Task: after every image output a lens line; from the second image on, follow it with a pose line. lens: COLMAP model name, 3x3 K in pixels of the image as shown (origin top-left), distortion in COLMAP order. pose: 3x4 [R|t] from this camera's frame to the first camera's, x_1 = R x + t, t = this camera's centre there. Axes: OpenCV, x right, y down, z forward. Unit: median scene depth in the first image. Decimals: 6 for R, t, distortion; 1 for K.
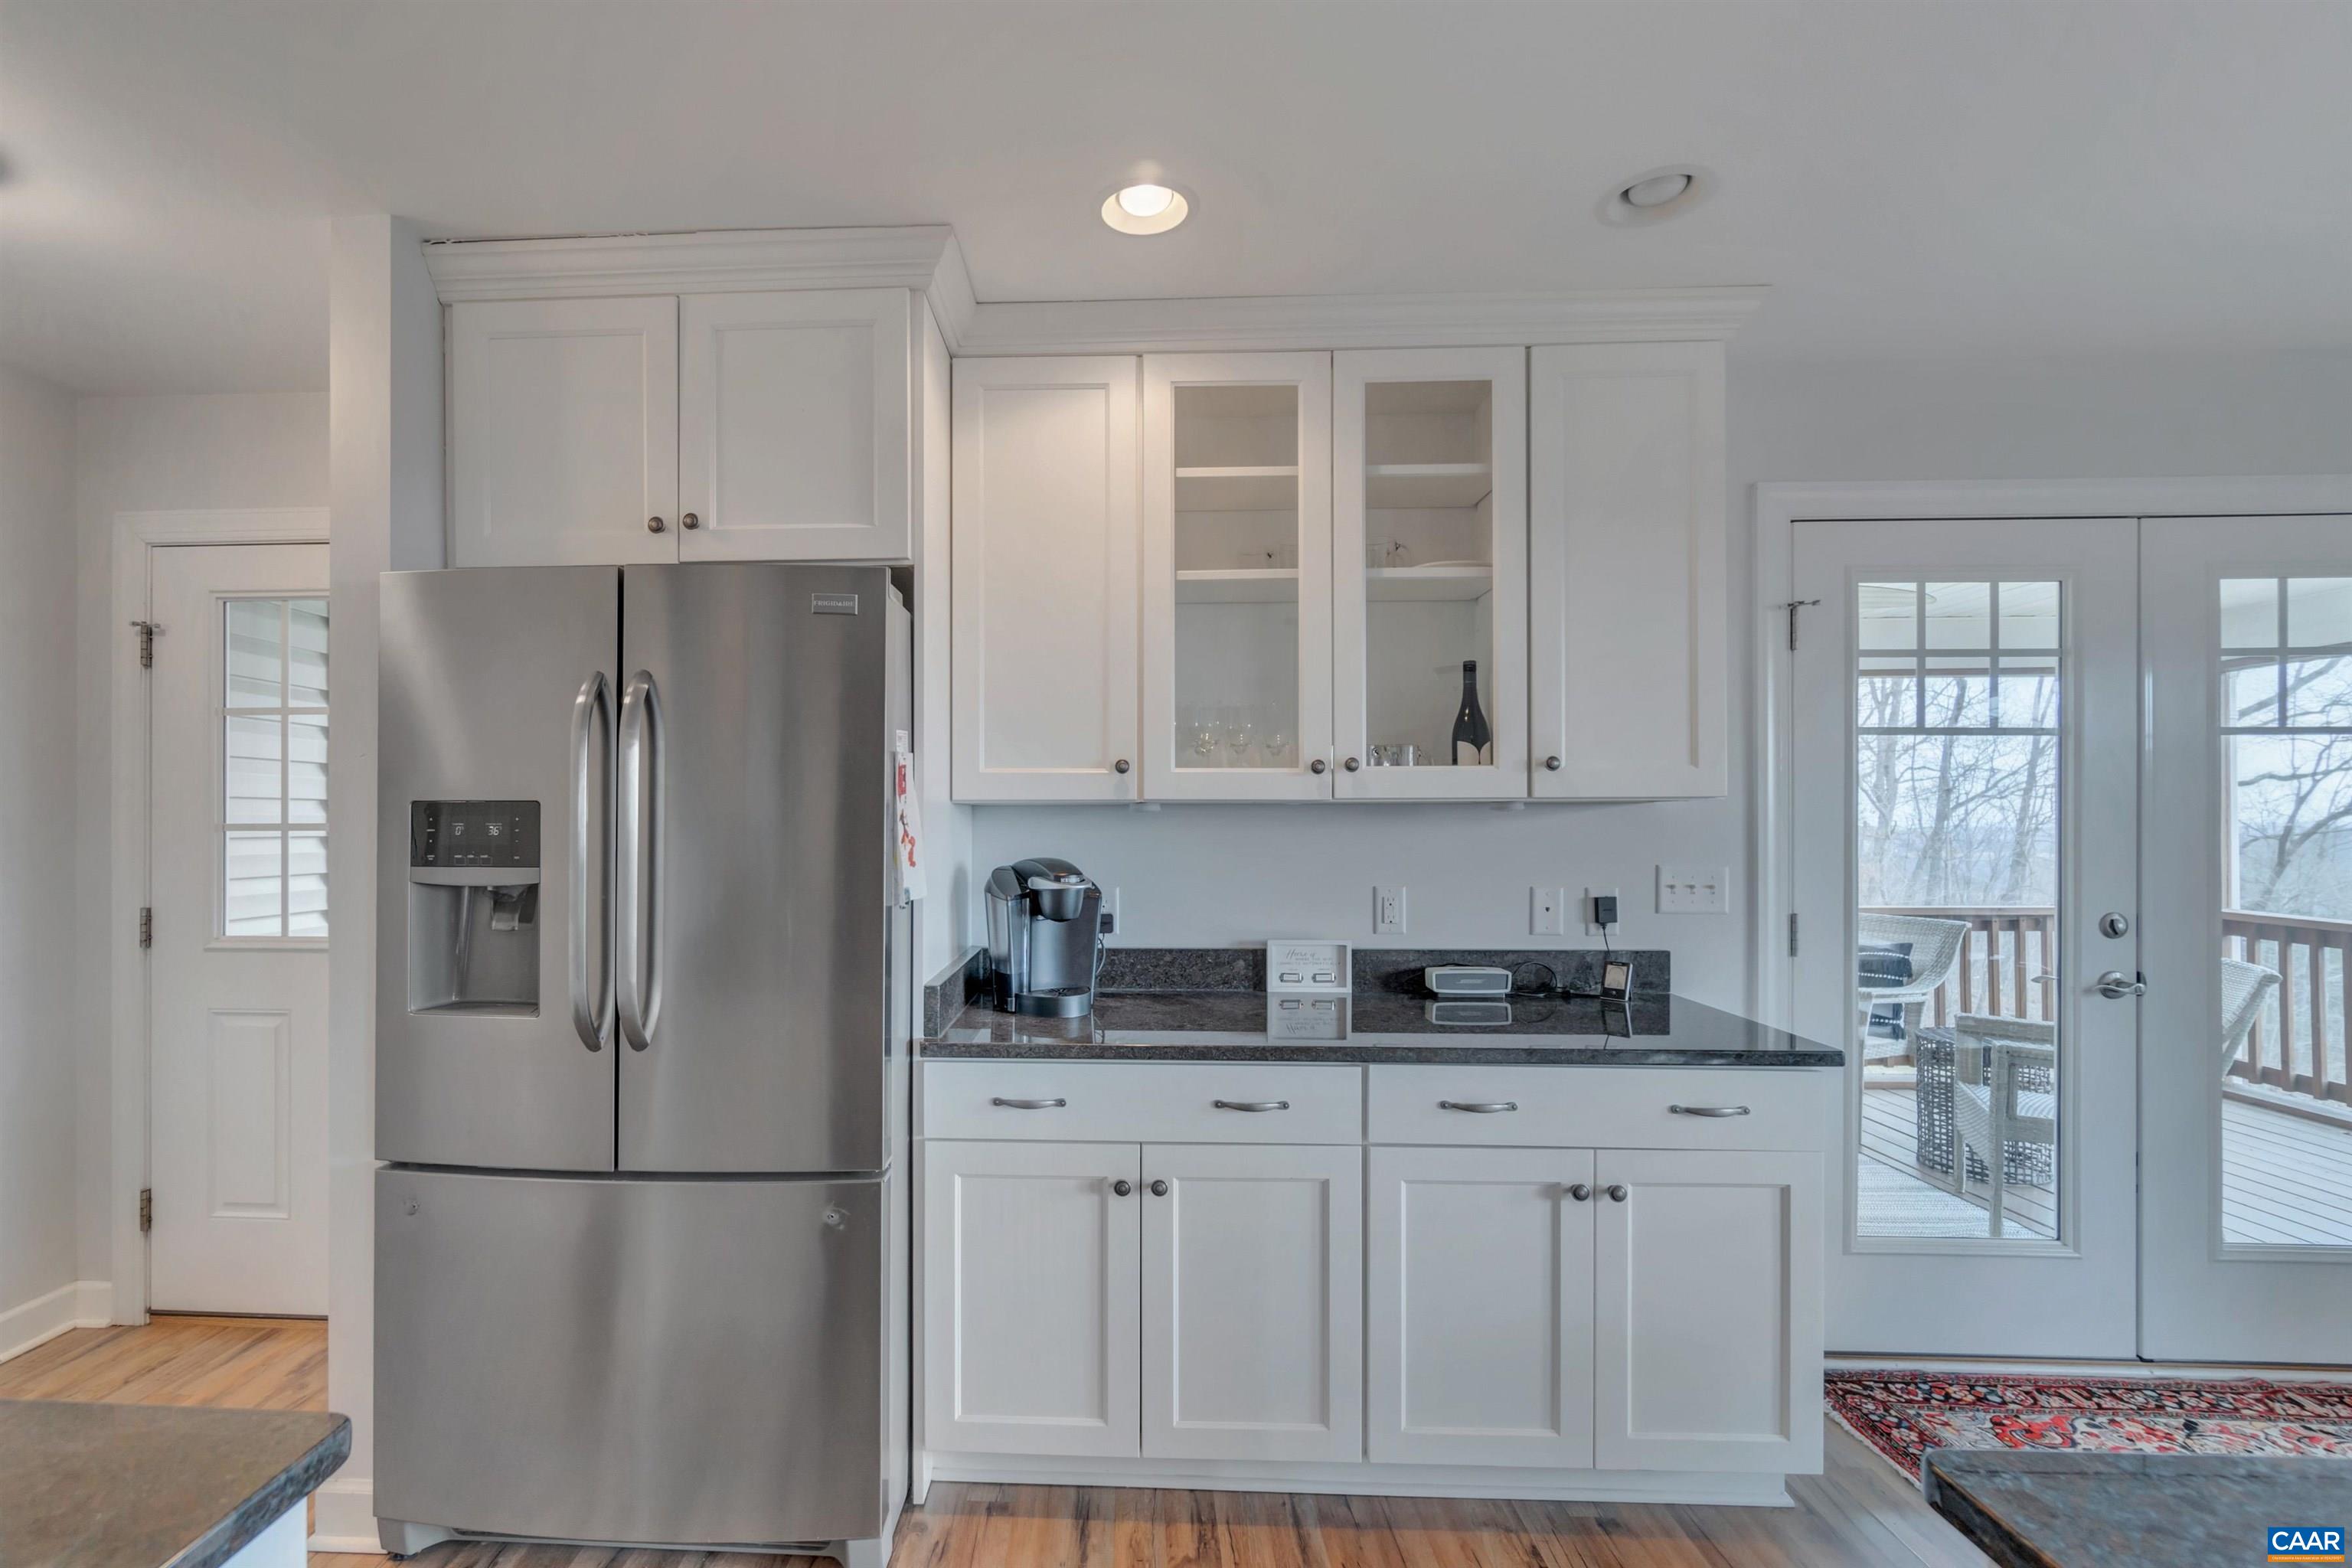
lens RADIAL K [[1051.1, 0, 1078.3], [0, 1051.1, 815.0], [0, 0, 1]] dist [-0.002696, -0.000454]
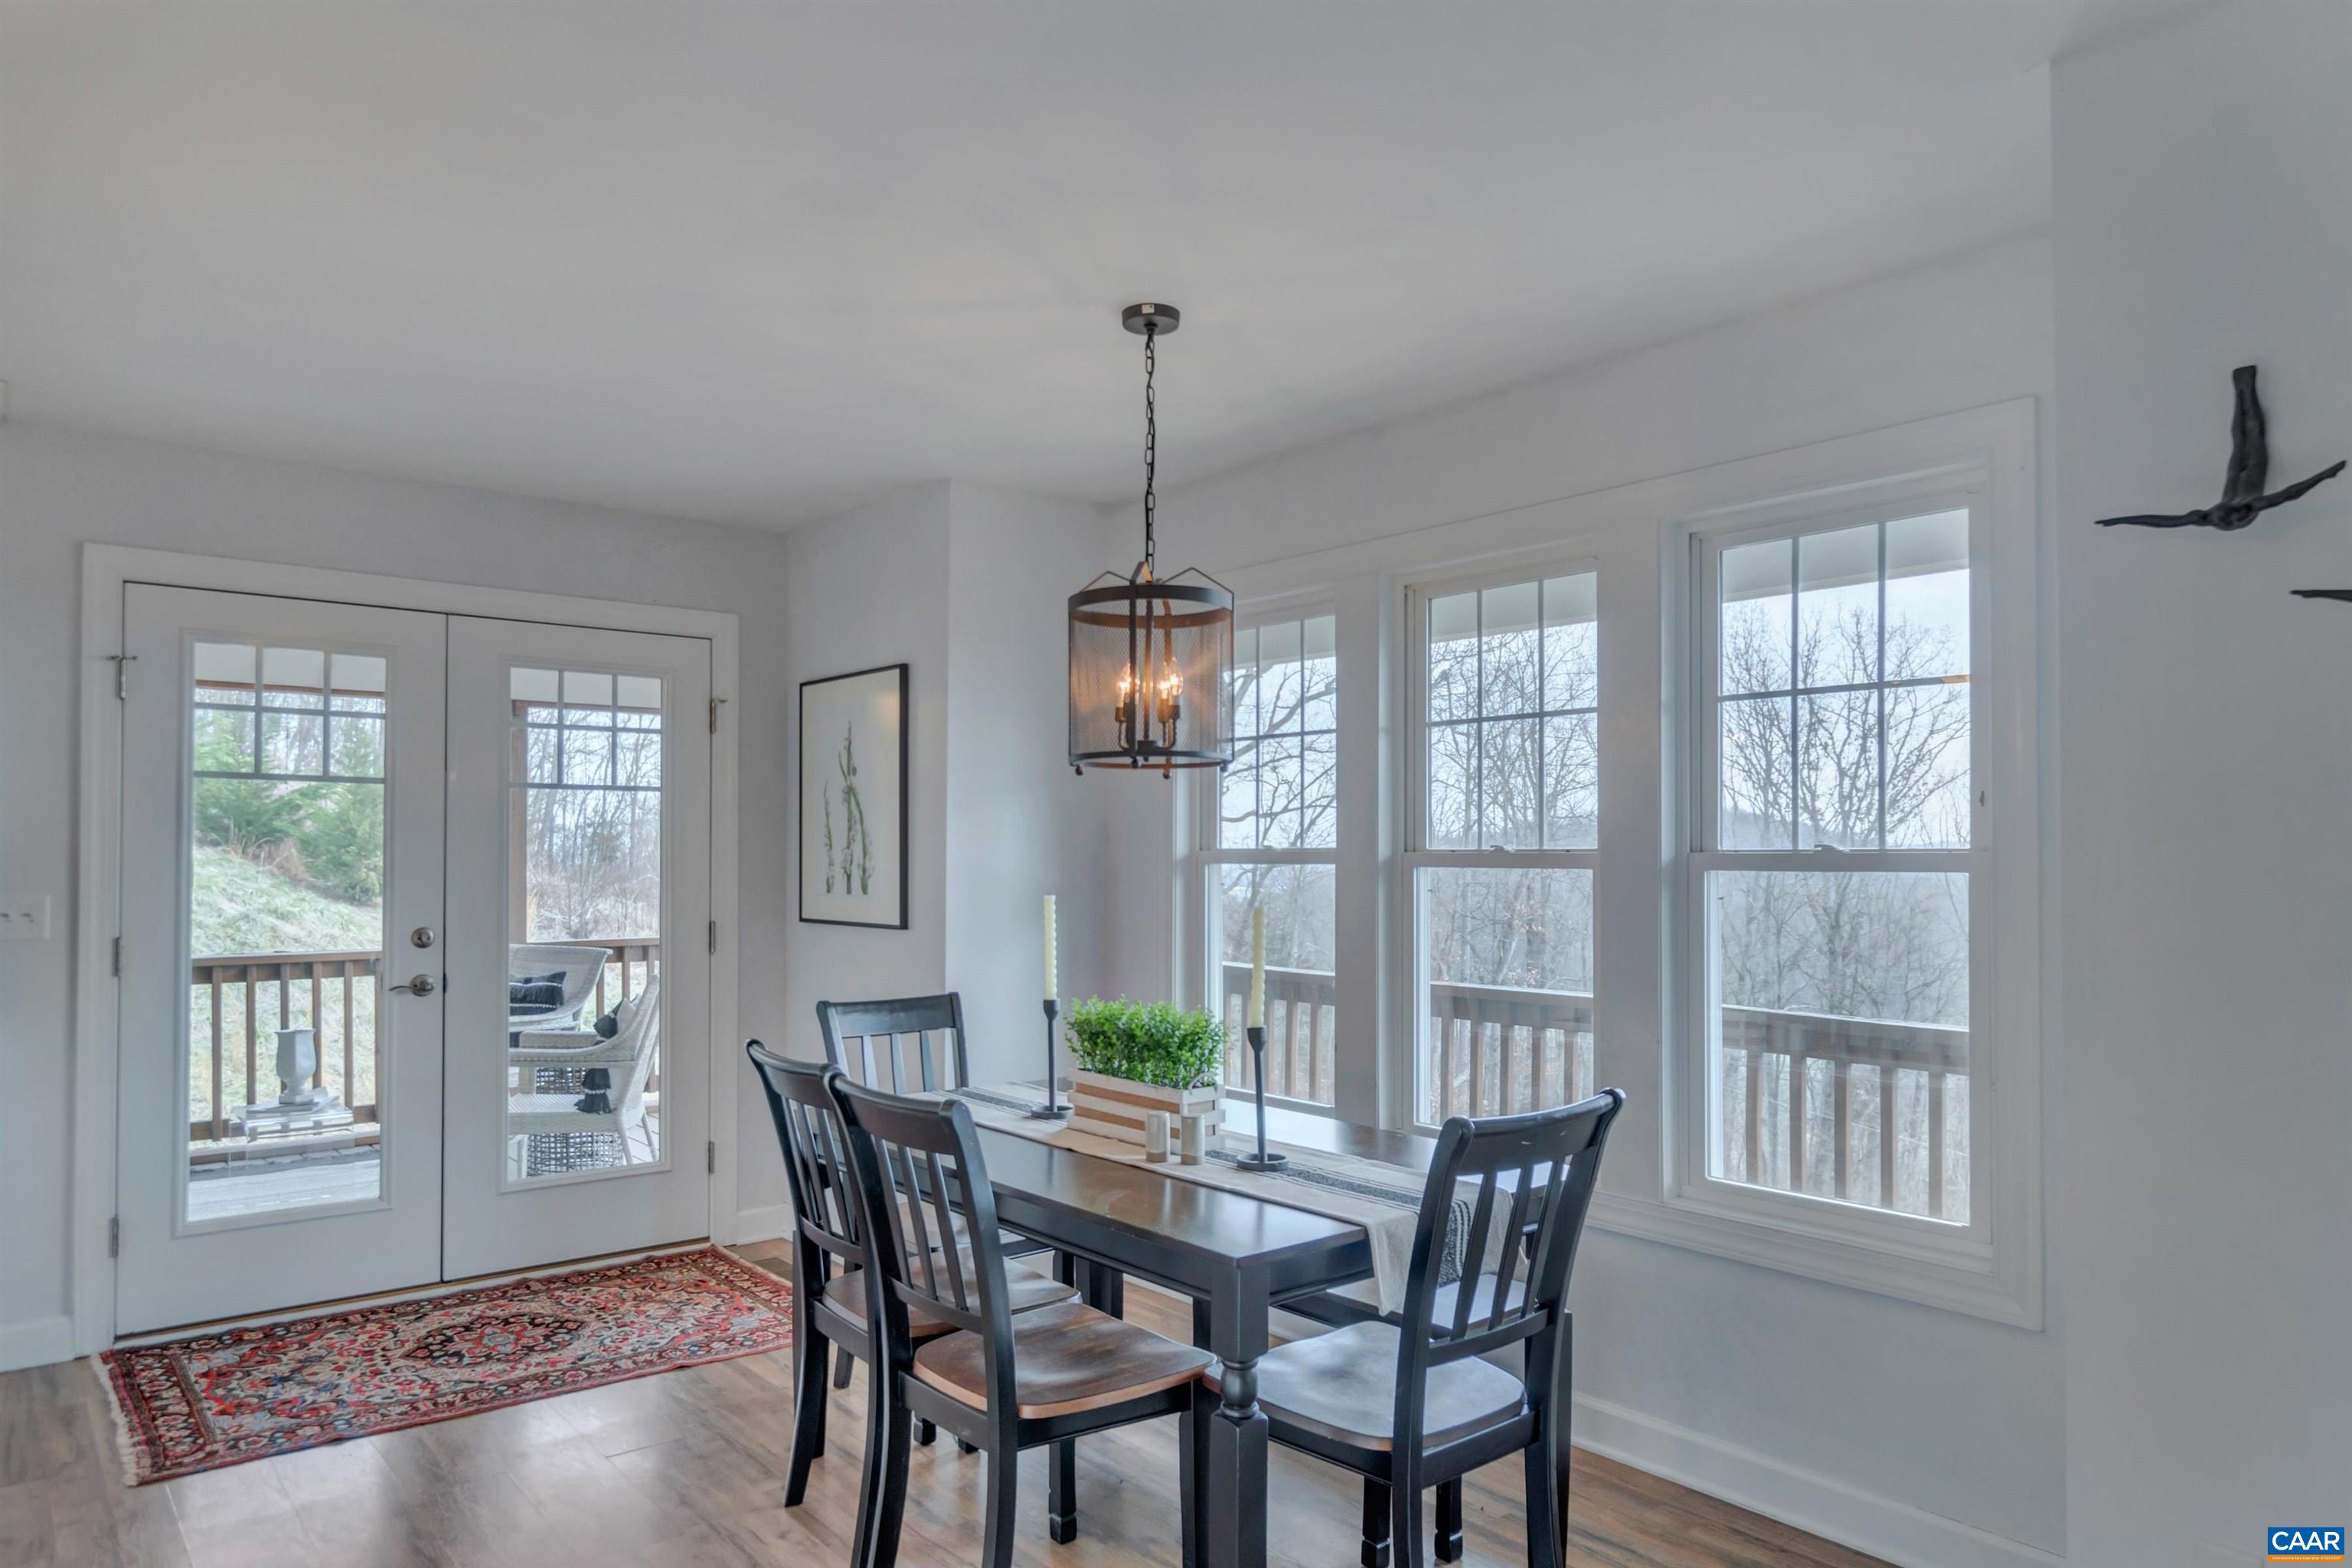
lens RADIAL K [[1465.5, 0, 1147.1], [0, 1465.5, 831.9], [0, 0, 1]] dist [-0.003104, 0.002480]
pose [[0.747364, 0.011398, 0.664317, 0.517406], [-0.003529, 0.999907, -0.013186, -0.000182], [-0.664406, 0.007511, 0.747334, -0.966598]]
